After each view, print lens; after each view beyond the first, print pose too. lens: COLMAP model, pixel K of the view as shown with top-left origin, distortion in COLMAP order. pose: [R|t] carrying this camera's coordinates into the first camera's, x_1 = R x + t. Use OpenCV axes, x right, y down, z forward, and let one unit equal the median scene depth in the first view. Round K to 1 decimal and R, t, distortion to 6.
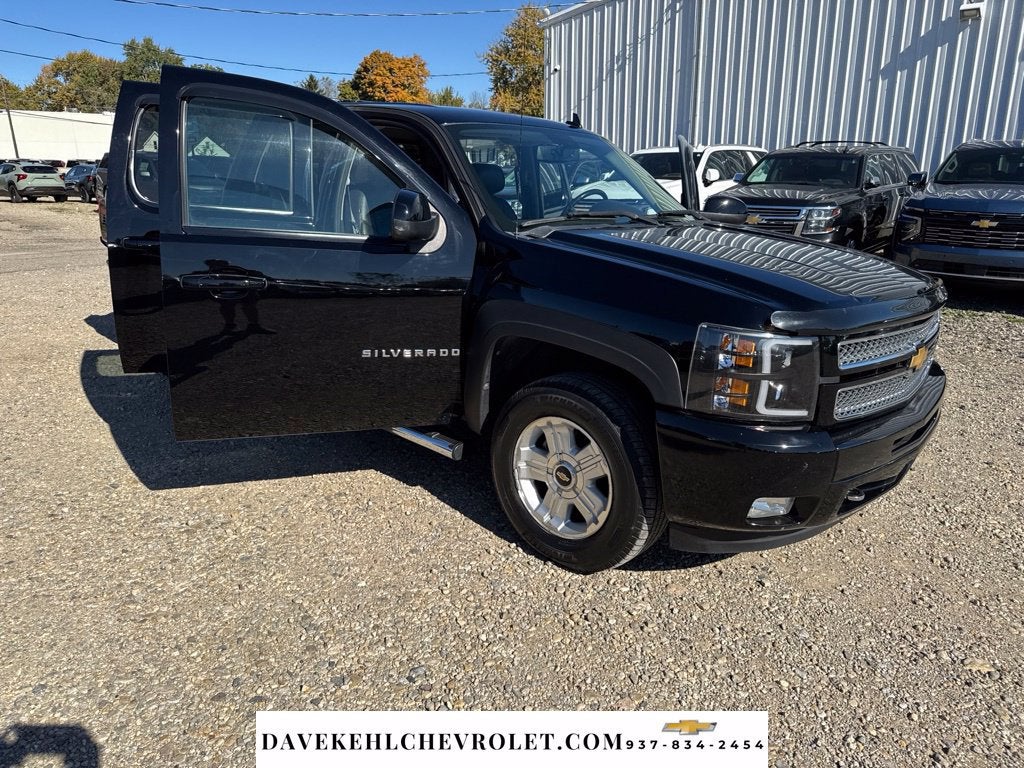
lens RADIAL K [[714.8, 0, 510.8], [0, 714.8, 387.9], [0, 0, 1]] dist [0.015585, -0.021523]
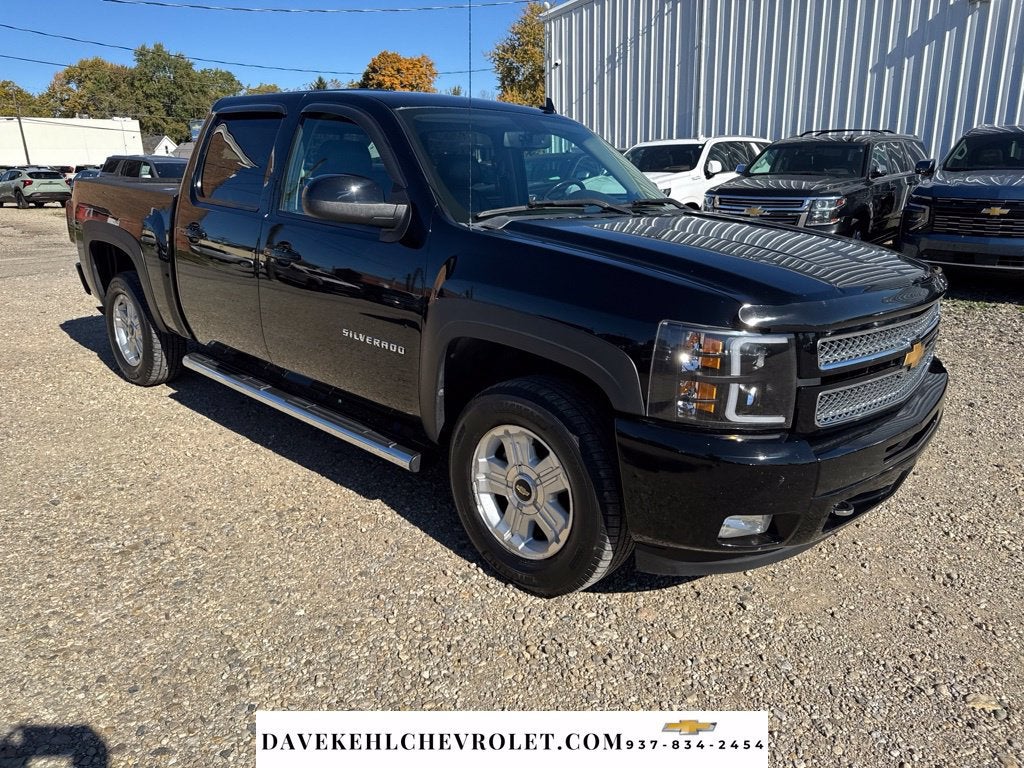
lens RADIAL K [[718.4, 0, 512.0], [0, 718.4, 384.0], [0, 0, 1]] dist [0.005737, -0.009742]
pose [[0.999796, -0.013444, -0.015060, 0.074231], [0.013391, 0.999904, -0.003629, -0.008479], [0.015108, 0.003427, 0.999880, 0.084440]]
